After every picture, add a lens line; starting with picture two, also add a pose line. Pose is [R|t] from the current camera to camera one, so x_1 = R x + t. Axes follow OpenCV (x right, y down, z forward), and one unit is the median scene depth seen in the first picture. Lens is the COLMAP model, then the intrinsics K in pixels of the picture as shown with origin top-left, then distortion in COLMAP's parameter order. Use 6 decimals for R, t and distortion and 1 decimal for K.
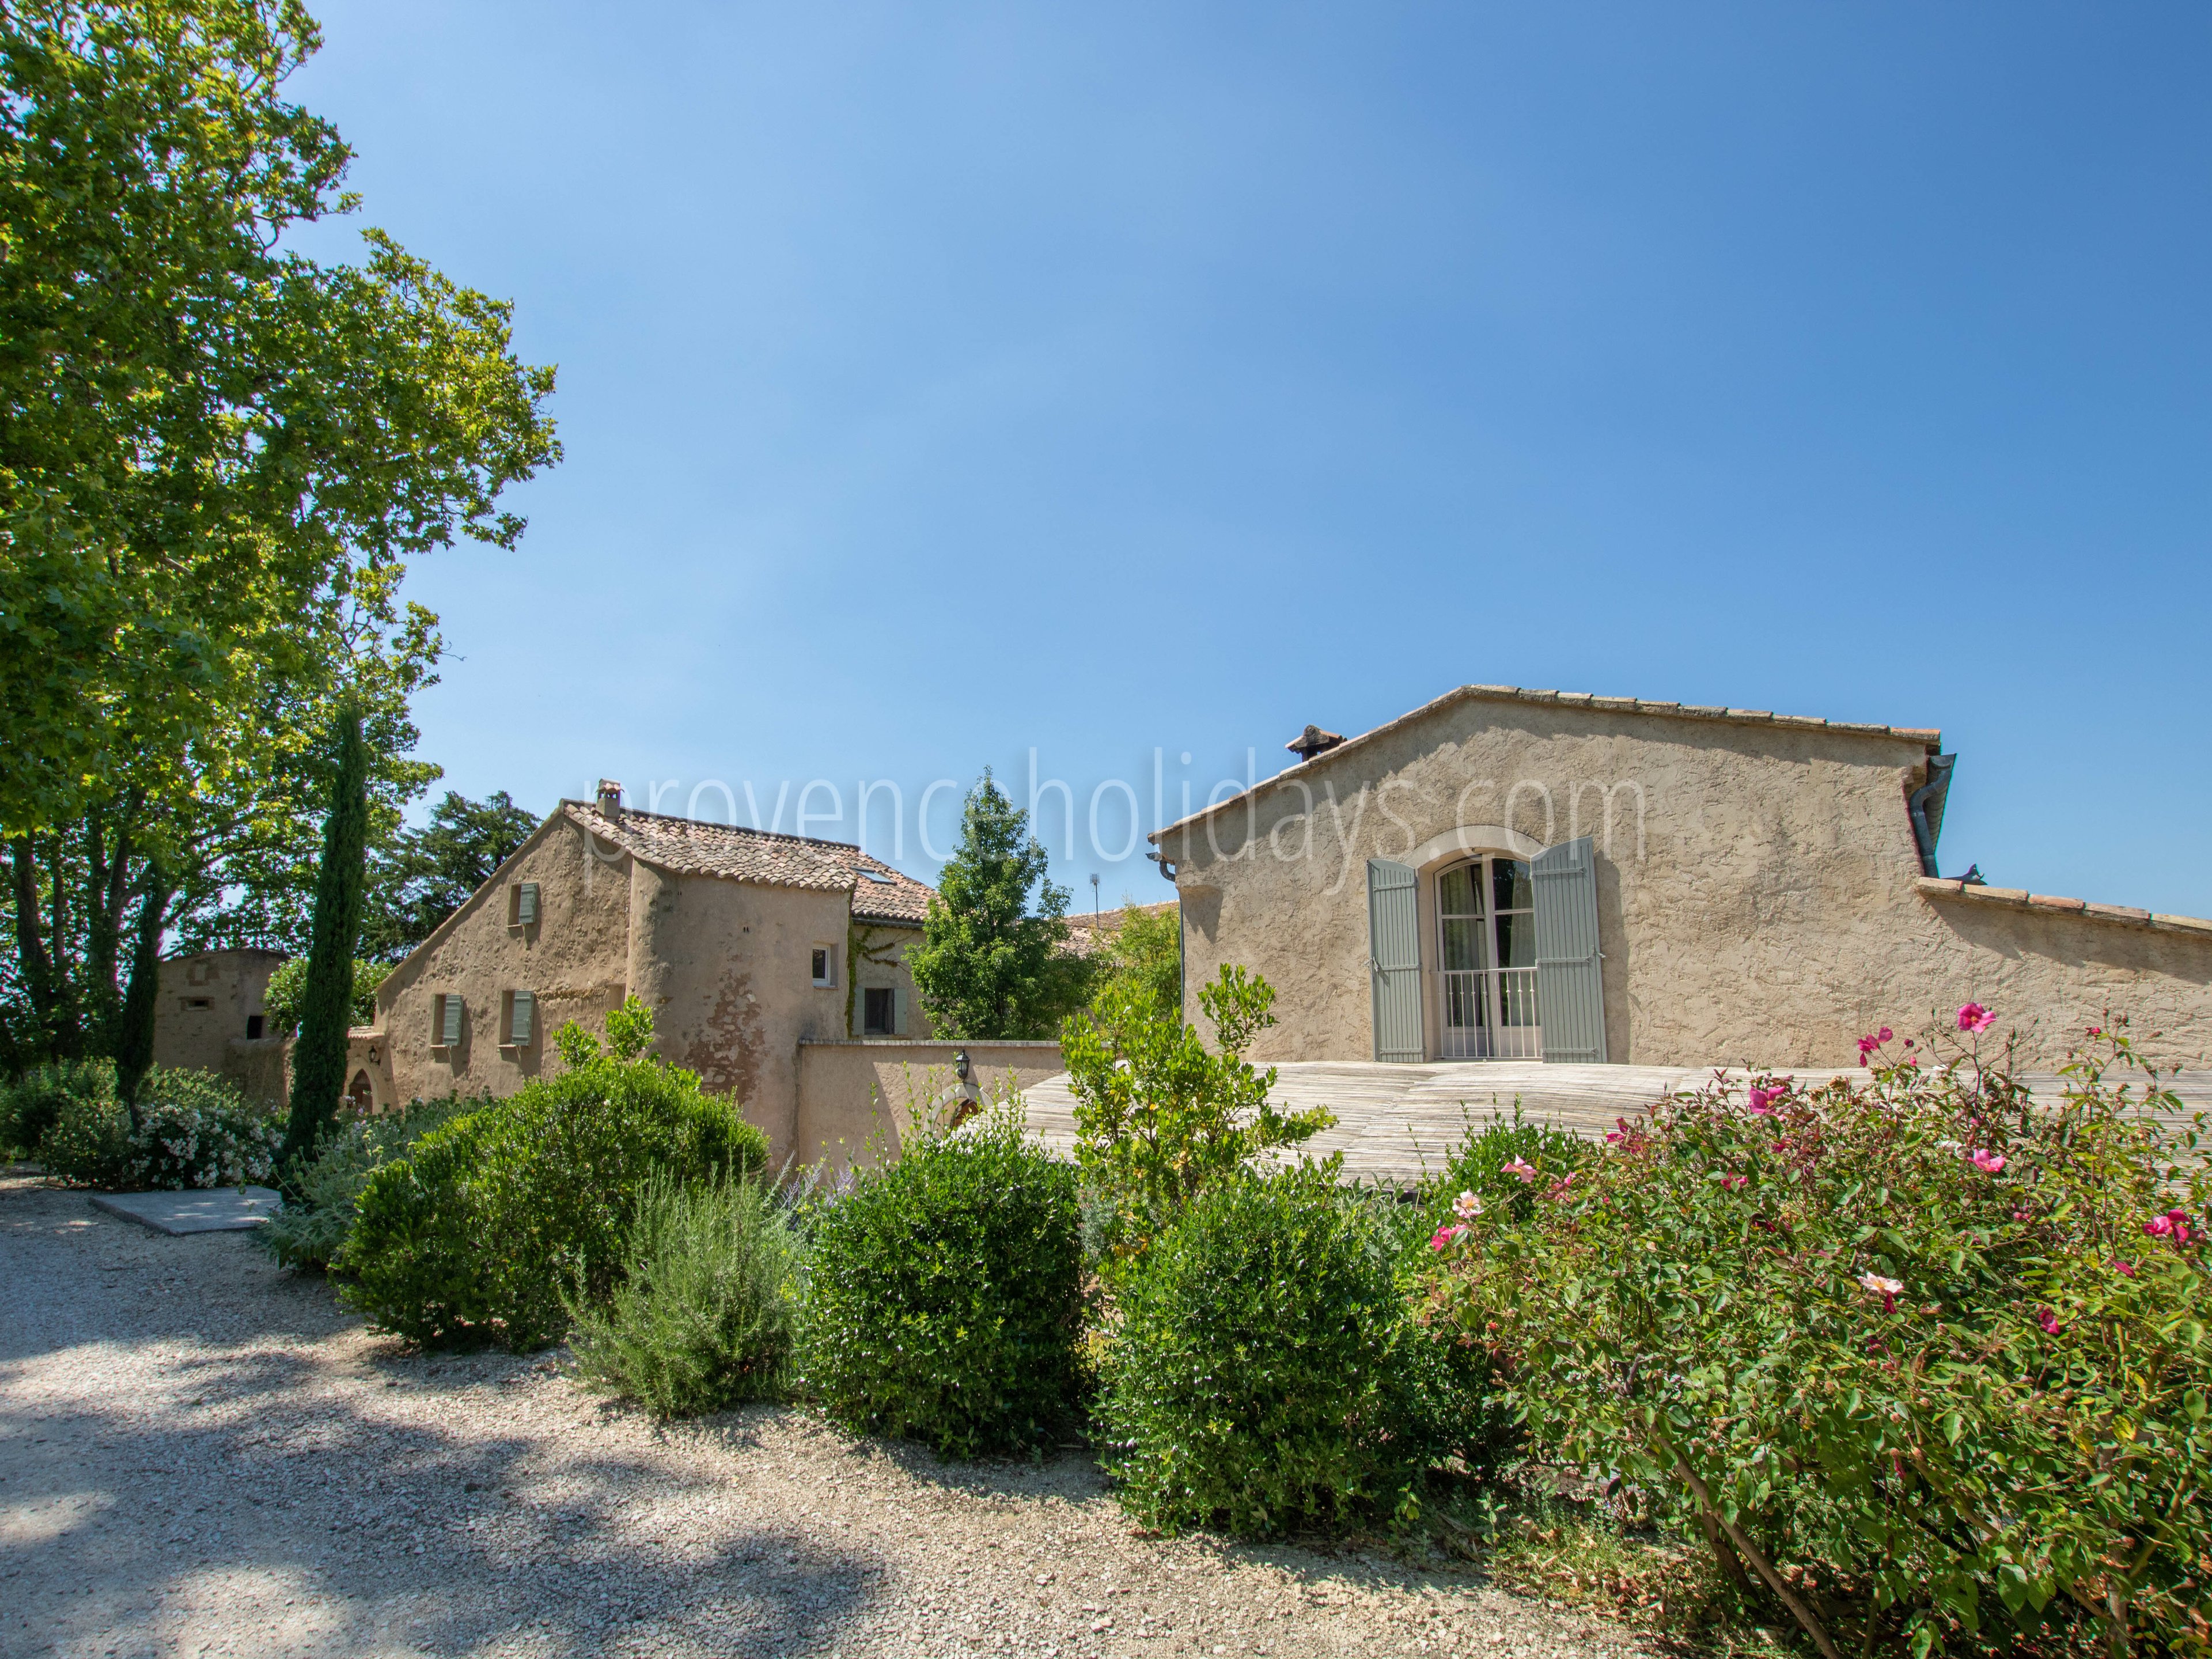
lens RADIAL K [[1160.6, 0, 1104.6], [0, 1160.6, 839.3], [0, 0, 1]] dist [-0.027576, 0.003289]
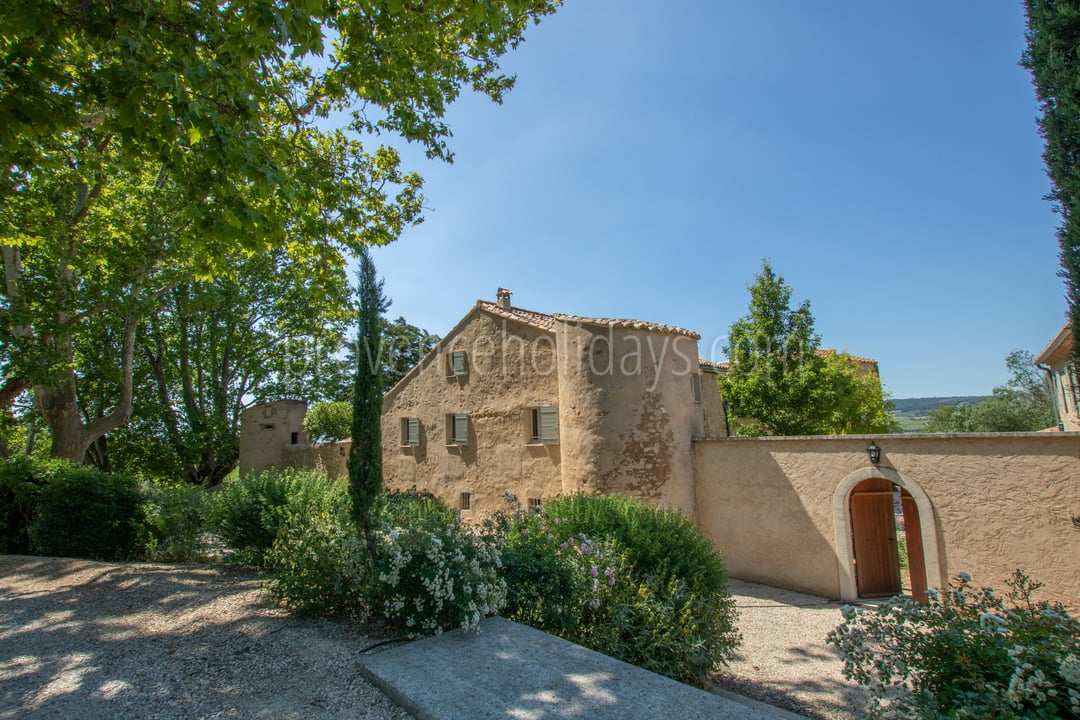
lens RADIAL K [[504.2, 0, 538.0], [0, 504.2, 361.2], [0, 0, 1]] dist [-0.023602, 0.001096]
pose [[0.990284, -0.043192, -0.132184, -0.286771], [0.046643, 0.998644, 0.023118, 0.041267], [0.131006, -0.029059, 0.990956, 0.271407]]
